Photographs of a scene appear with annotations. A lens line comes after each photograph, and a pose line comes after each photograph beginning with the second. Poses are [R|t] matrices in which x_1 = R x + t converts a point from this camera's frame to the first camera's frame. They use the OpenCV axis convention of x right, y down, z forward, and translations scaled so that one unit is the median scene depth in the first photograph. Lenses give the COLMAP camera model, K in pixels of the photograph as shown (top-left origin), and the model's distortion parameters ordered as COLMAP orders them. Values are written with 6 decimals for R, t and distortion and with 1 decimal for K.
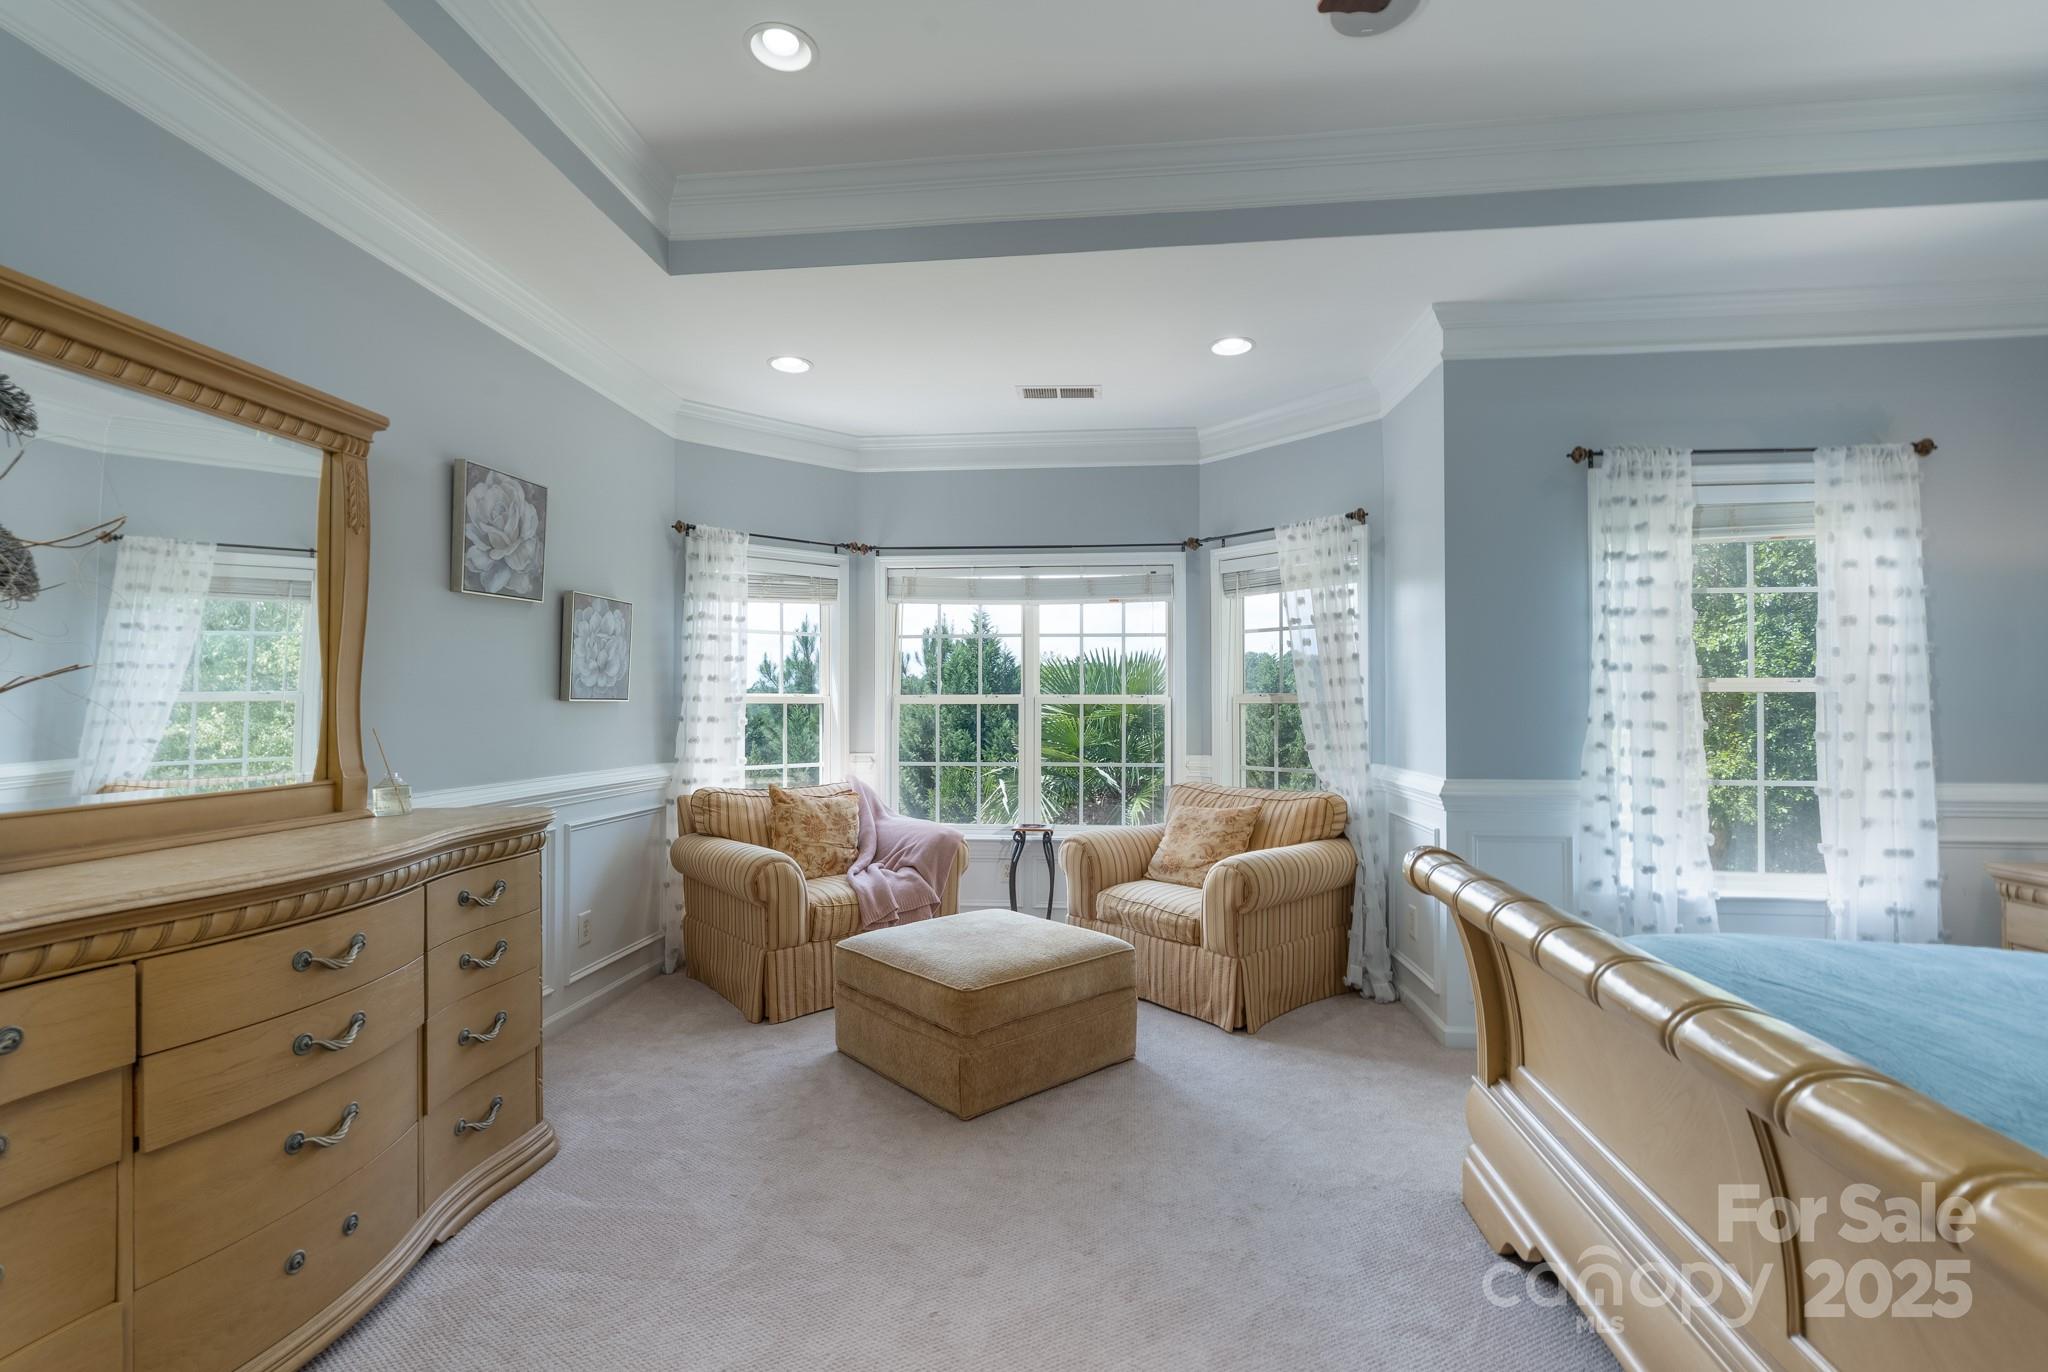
lens RADIAL K [[923.2, 0, 1030.5], [0, 923.2, 691.3], [0, 0, 1]] dist [-0.002645, 0.000462]
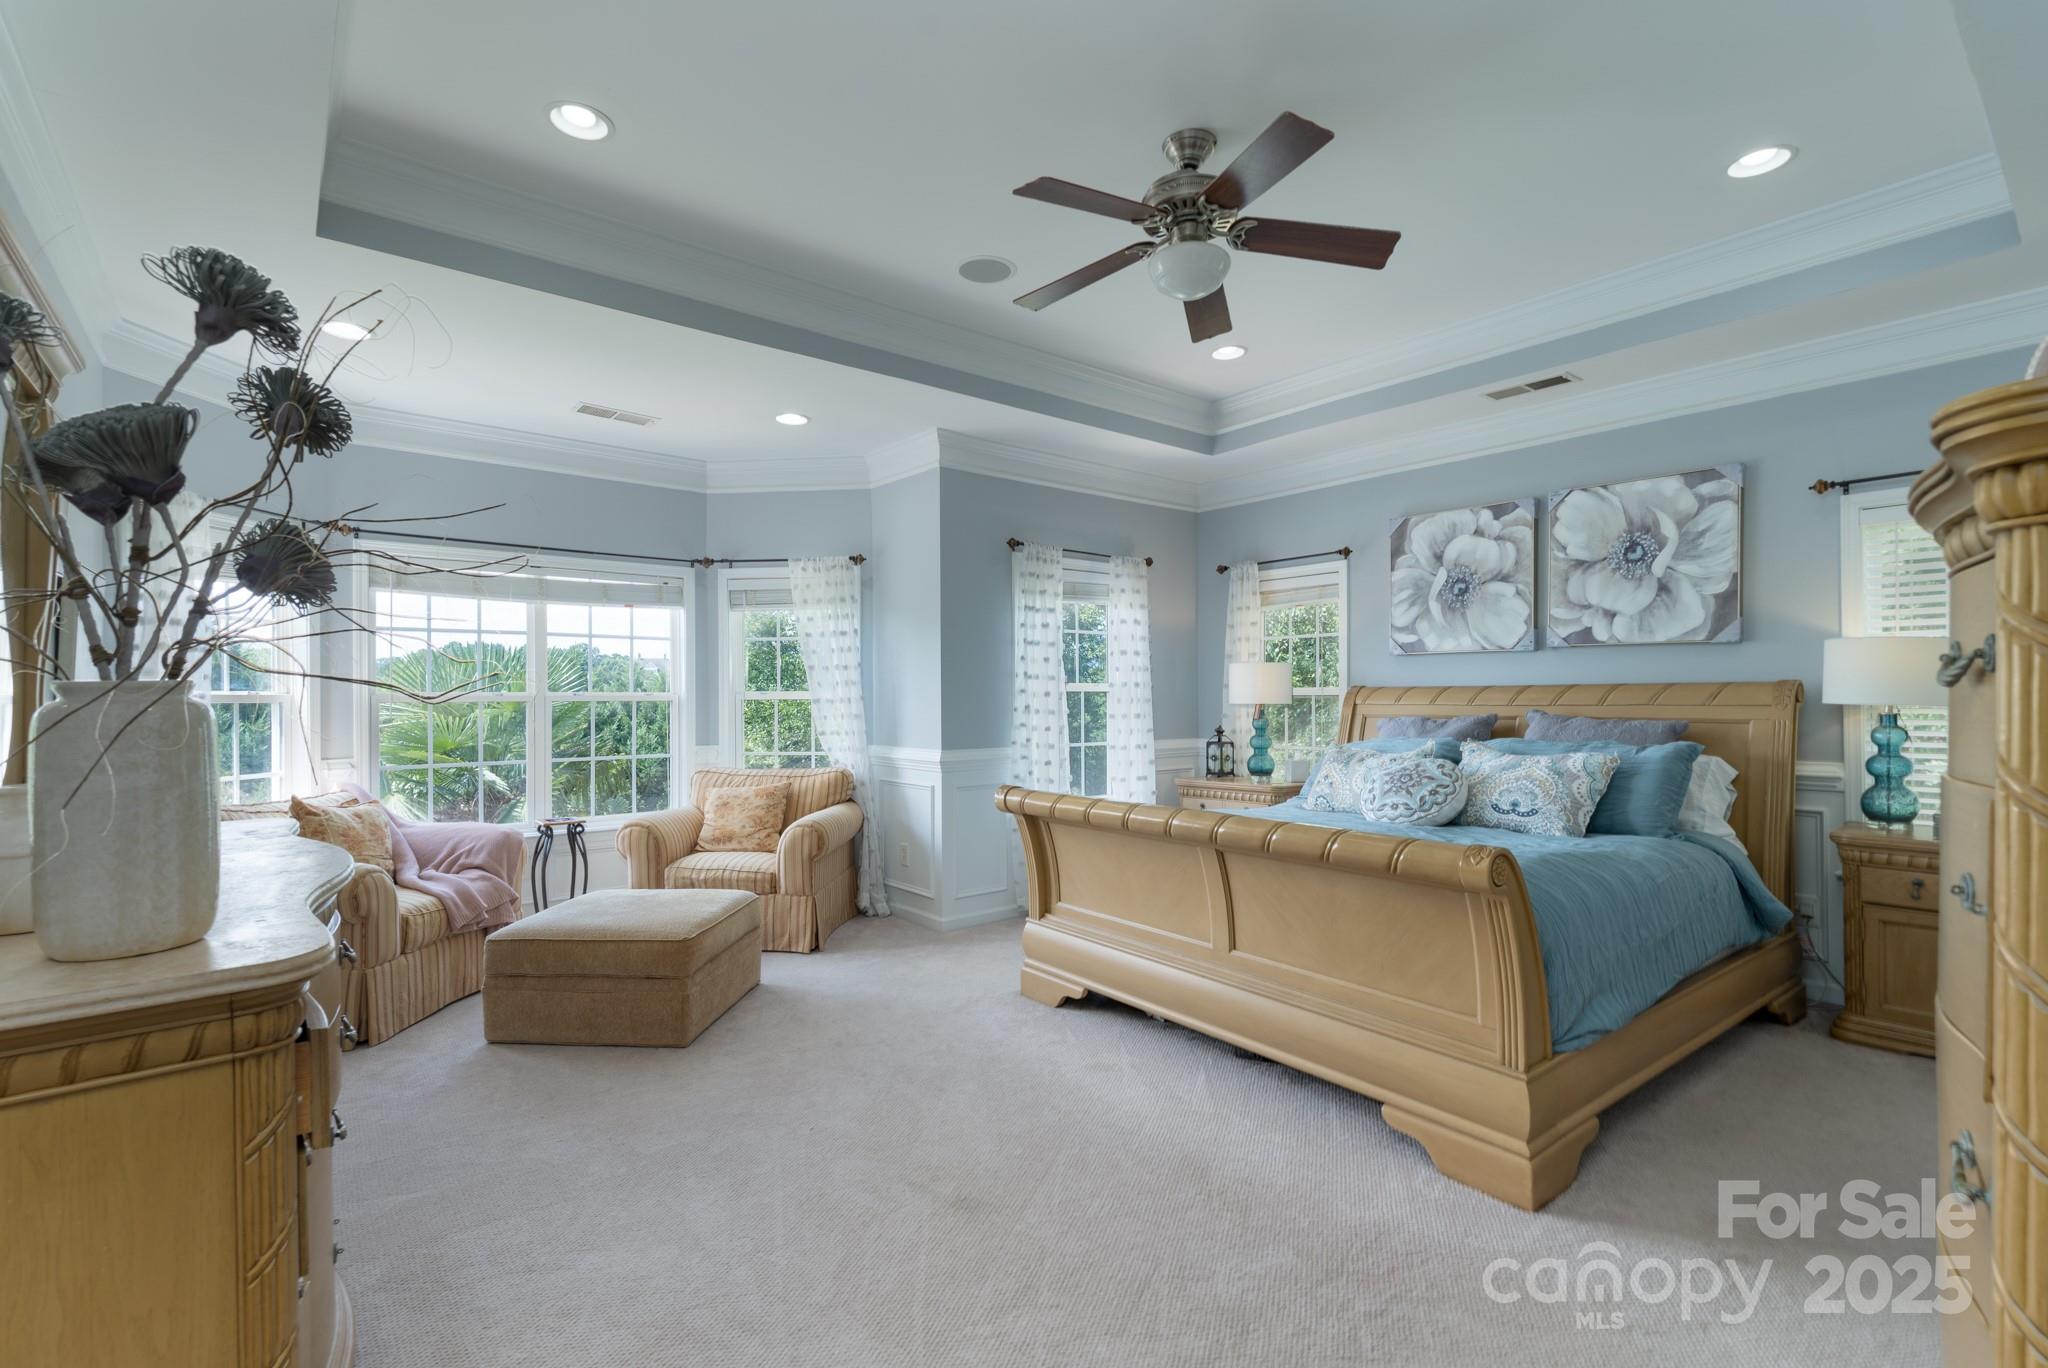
lens RADIAL K [[923.2, 0, 1030.5], [0, 923.2, 689.3], [0, 0, 1]] dist [-0.002645, 0.000462]
pose [[0.700399, 0.002691, 0.713746, -0.495575], [-0.003327, 0.999994, -0.000506, -0.002698], [-0.713743, -0.002020, 0.700404, -0.133729]]
